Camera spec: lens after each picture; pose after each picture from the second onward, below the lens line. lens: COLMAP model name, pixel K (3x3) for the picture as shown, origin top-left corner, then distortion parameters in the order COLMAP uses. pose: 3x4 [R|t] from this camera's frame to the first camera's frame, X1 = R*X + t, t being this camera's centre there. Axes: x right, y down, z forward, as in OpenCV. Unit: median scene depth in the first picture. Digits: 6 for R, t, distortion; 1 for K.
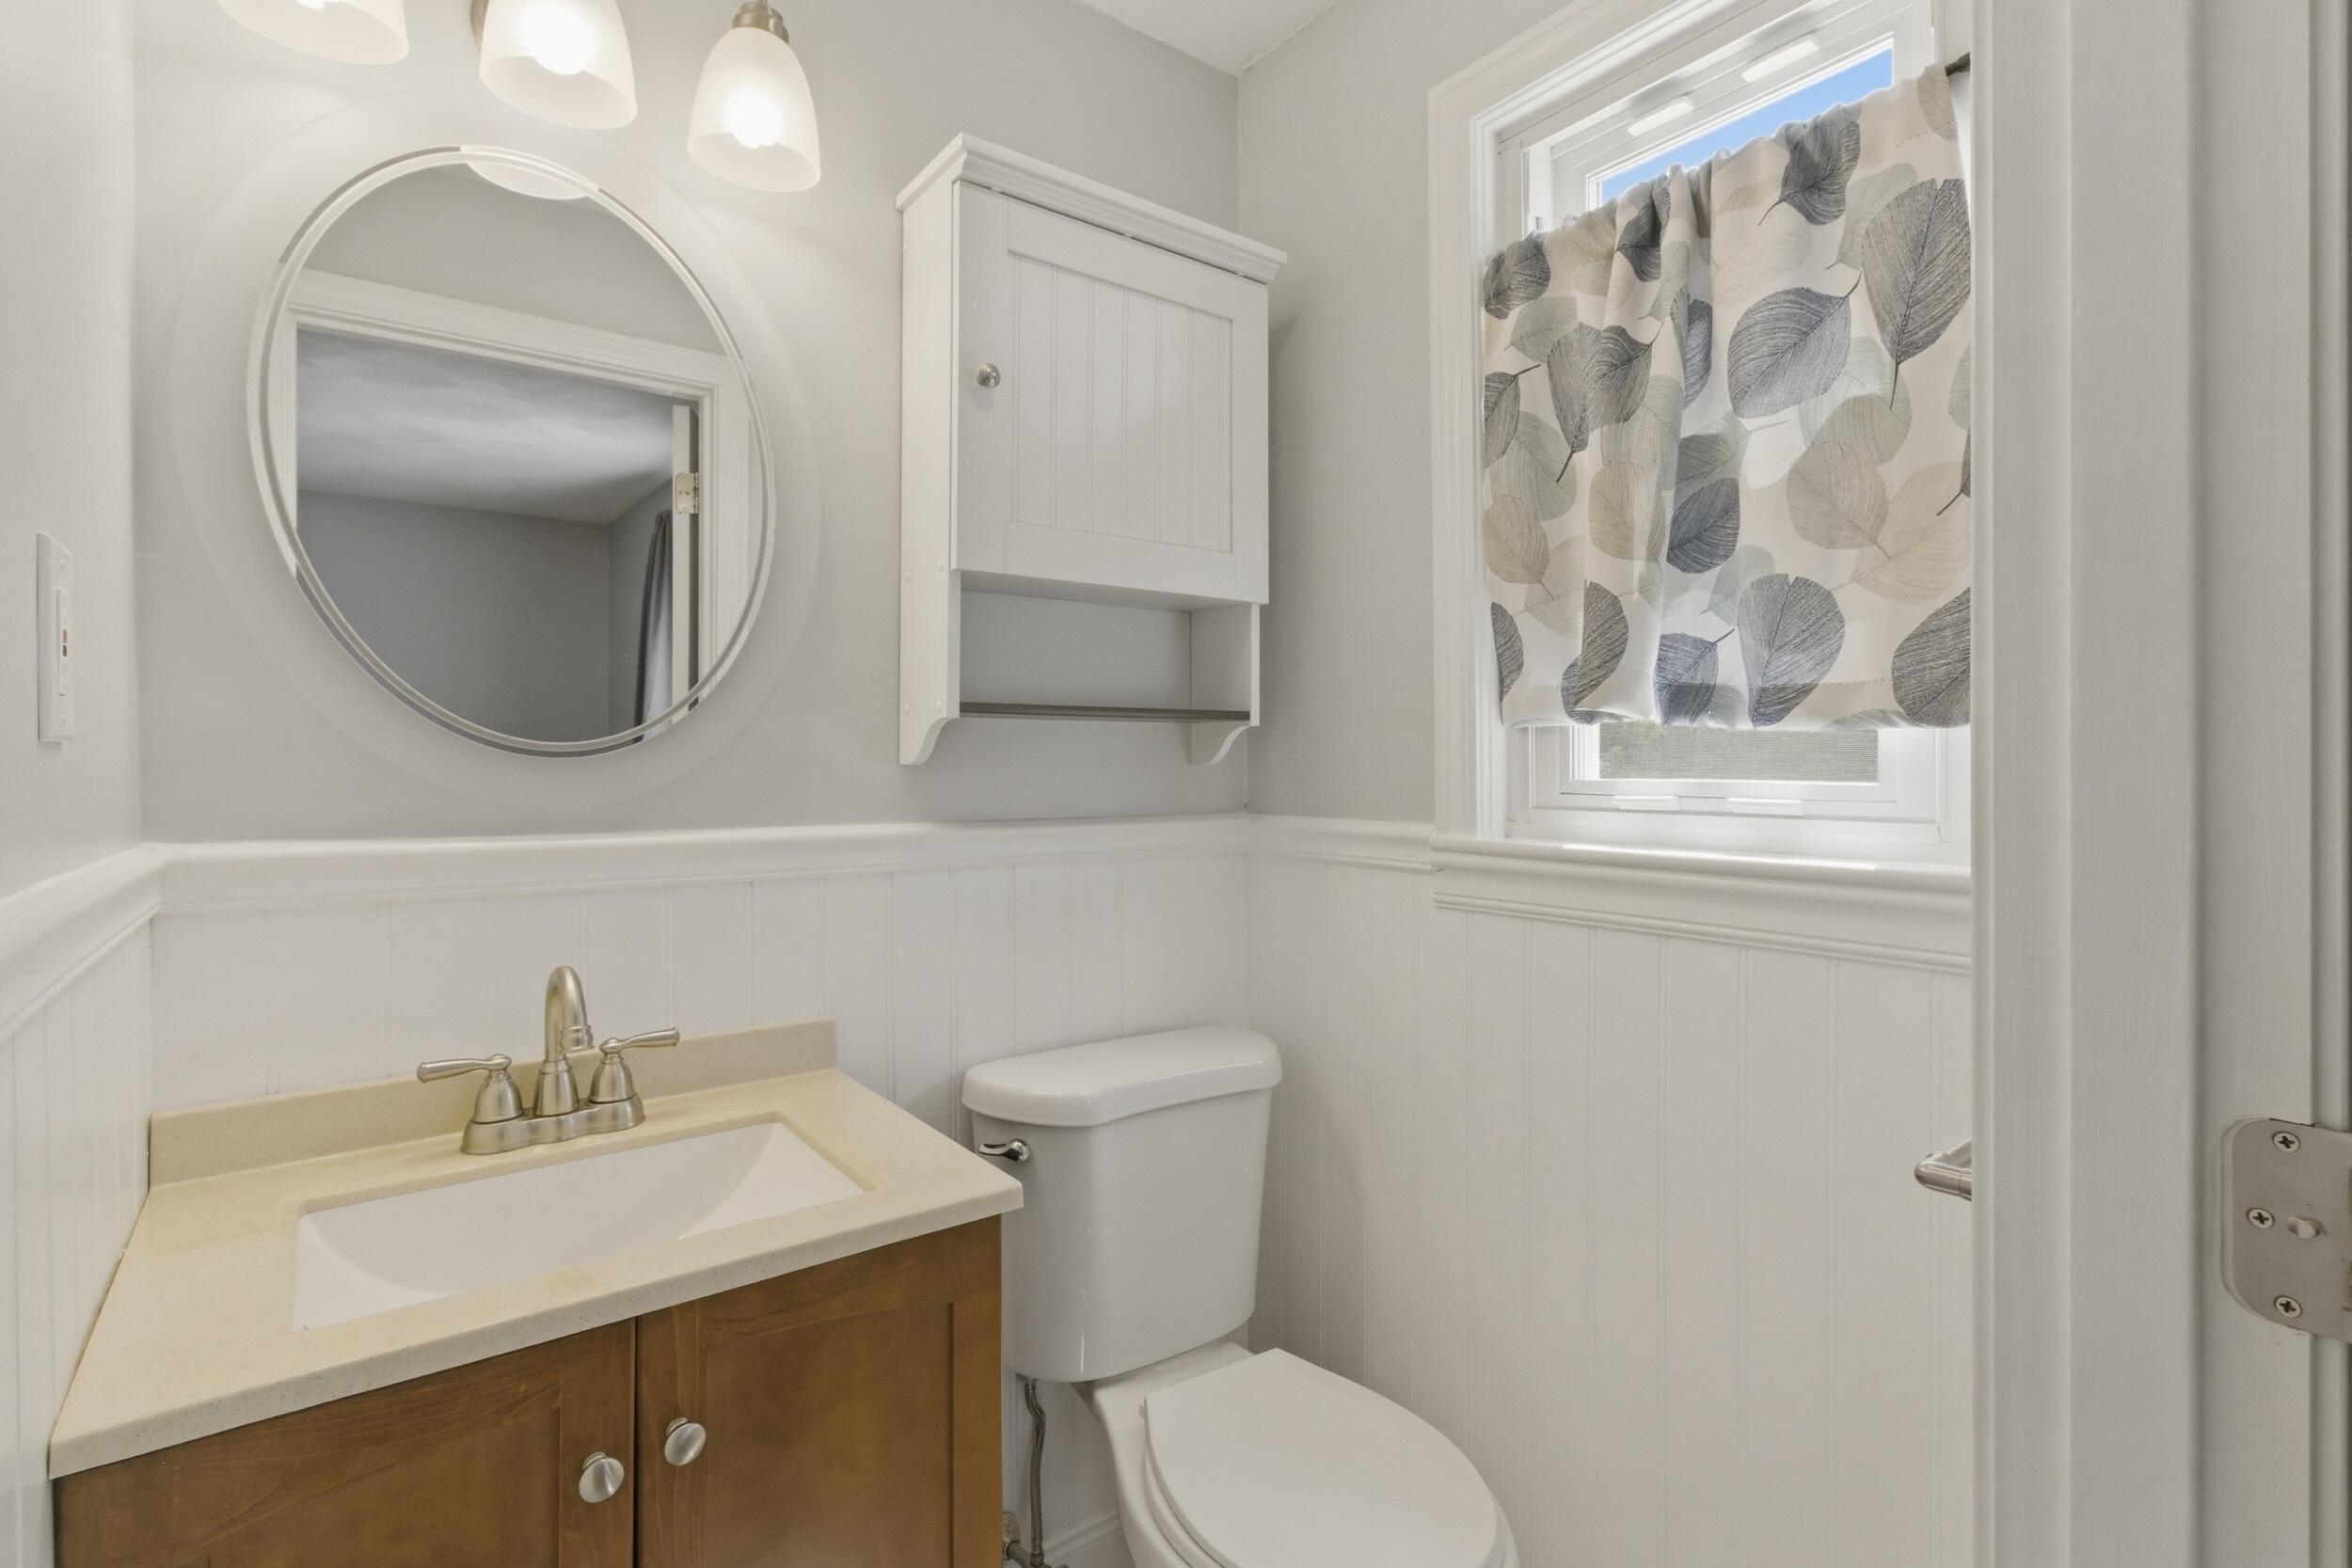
lens RADIAL K [[1106.5, 0, 1178.7], [0, 1106.5, 769.5], [0, 0, 1]] dist [-0.004055, -0.000105]
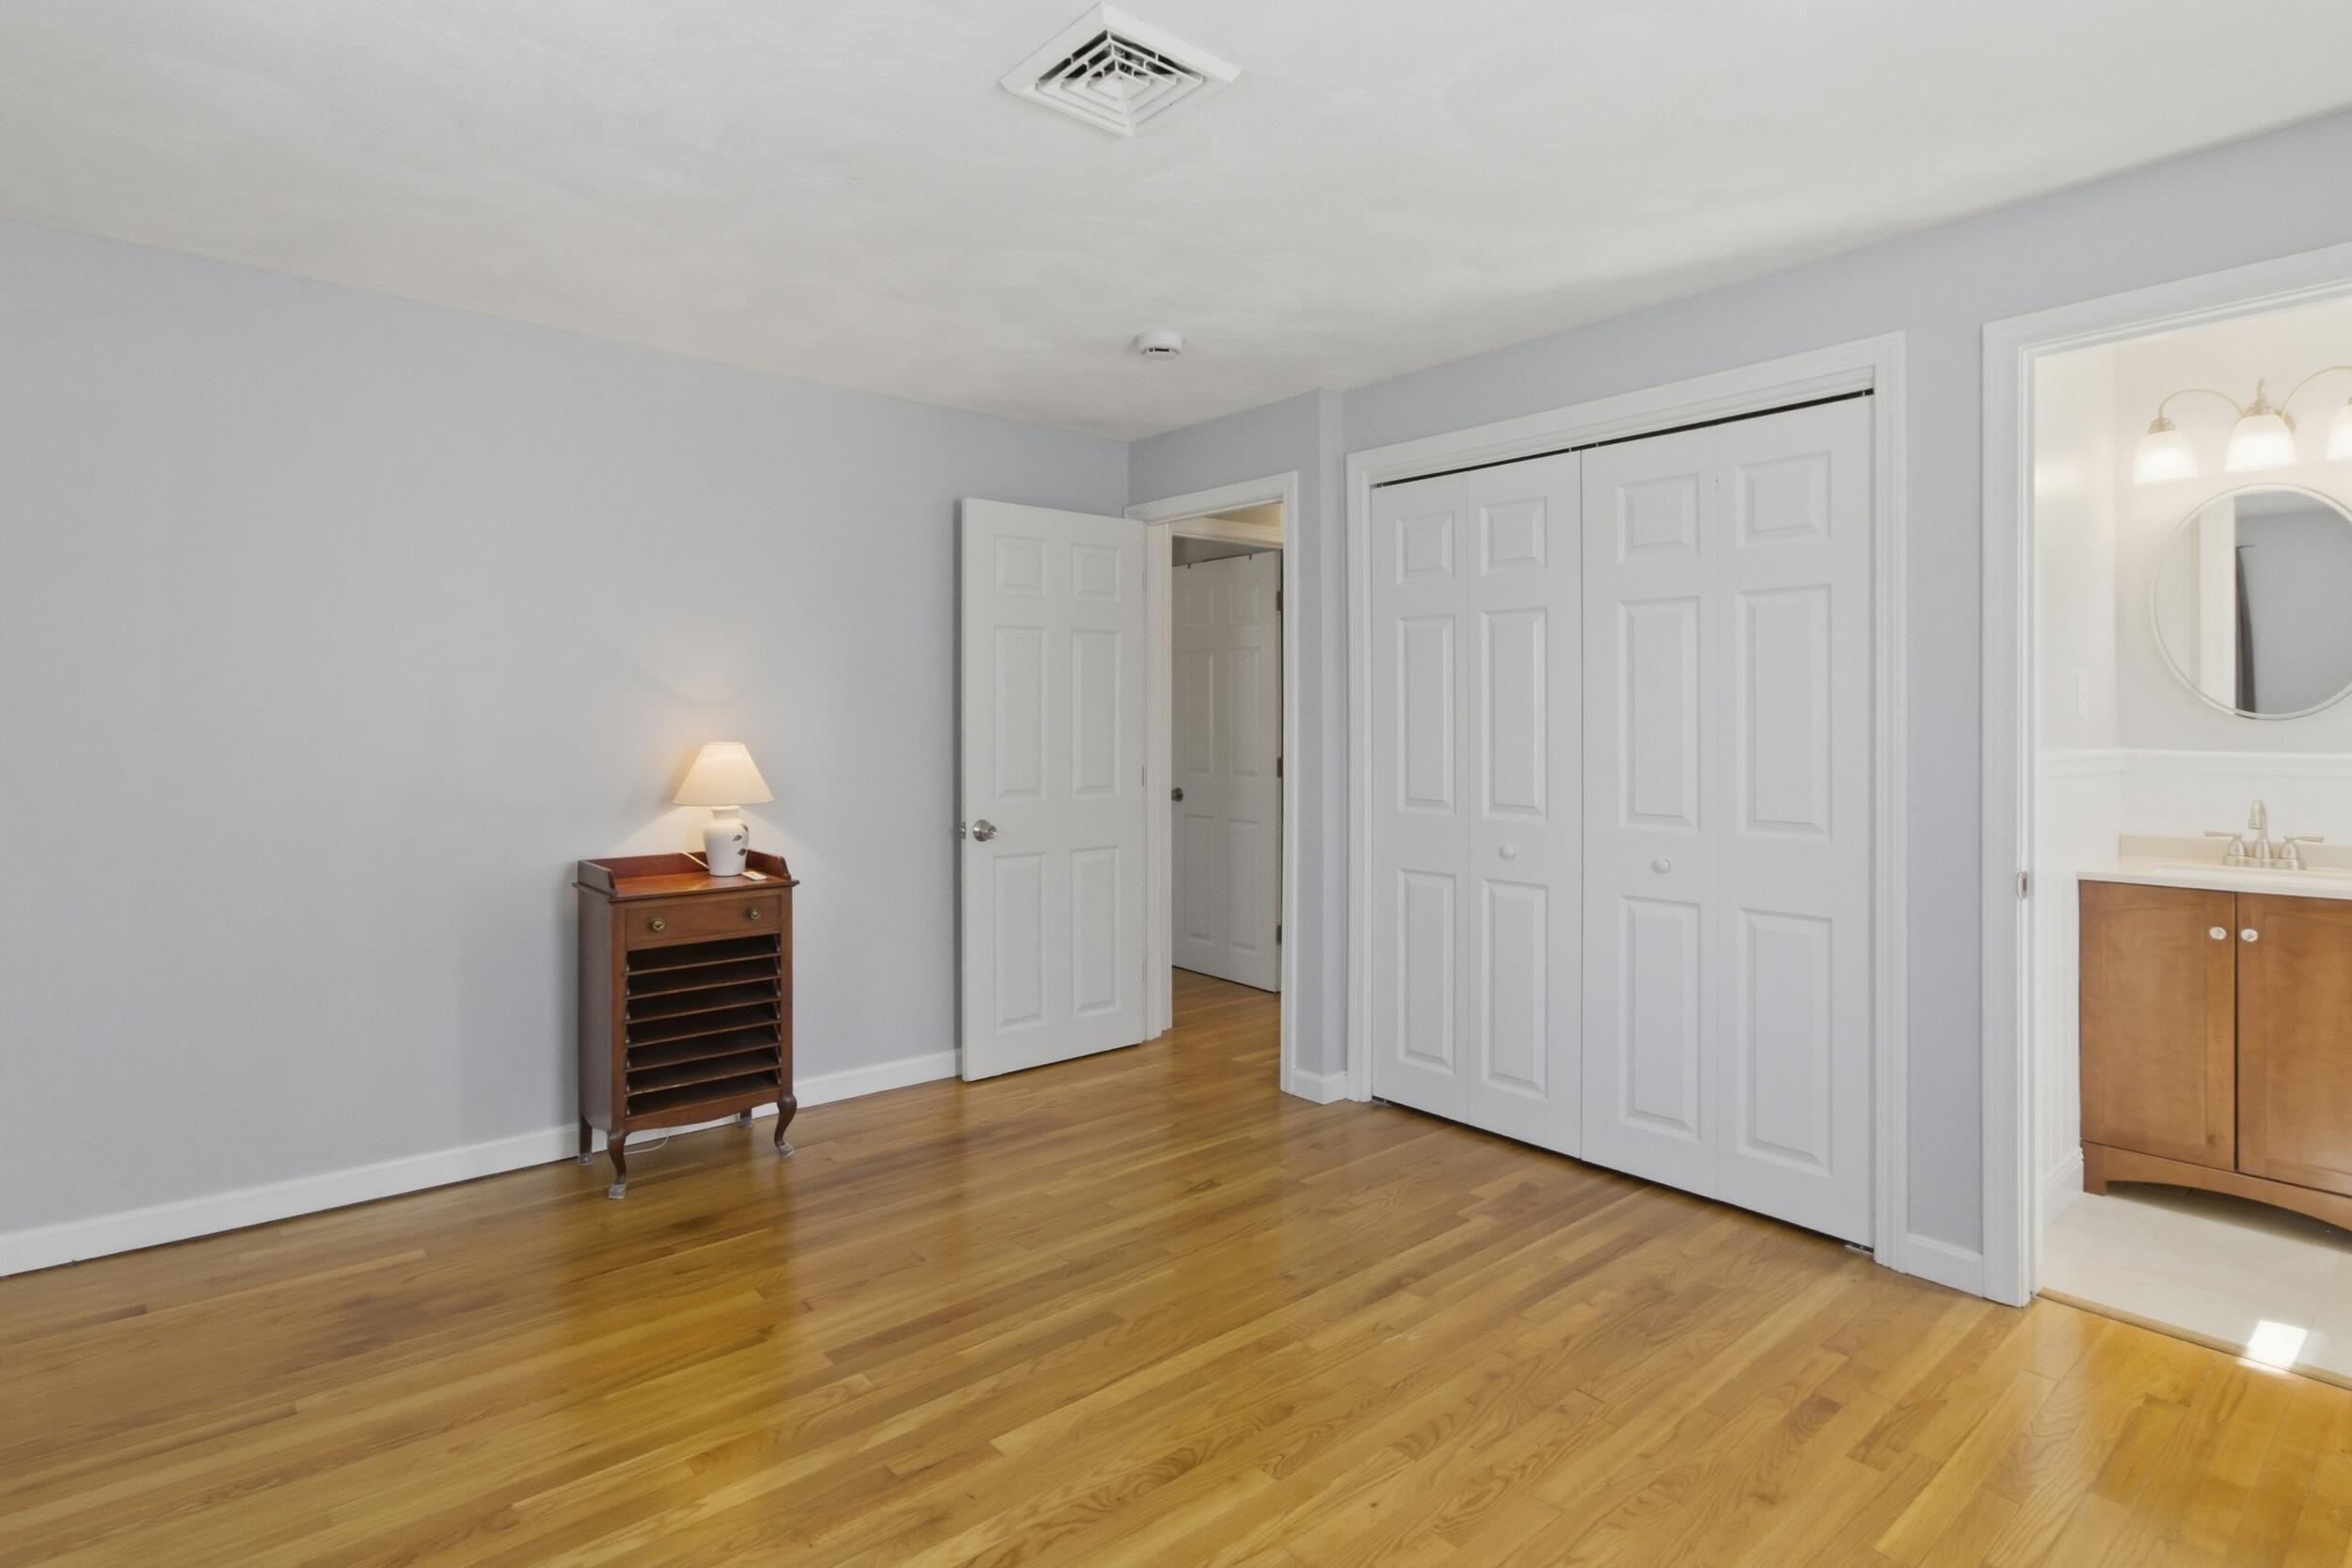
lens RADIAL K [[1106.5, 0, 1178.7], [0, 1106.5, 769.5], [0, 0, 1]] dist [-0.004055, -0.000105]
pose [[0.027427, 0.043829, -0.998662, 2.070336], [-0.003197, 0.999037, 0.043758, -0.003526], [0.999619, 0.001992, 0.027540, -1.723457]]
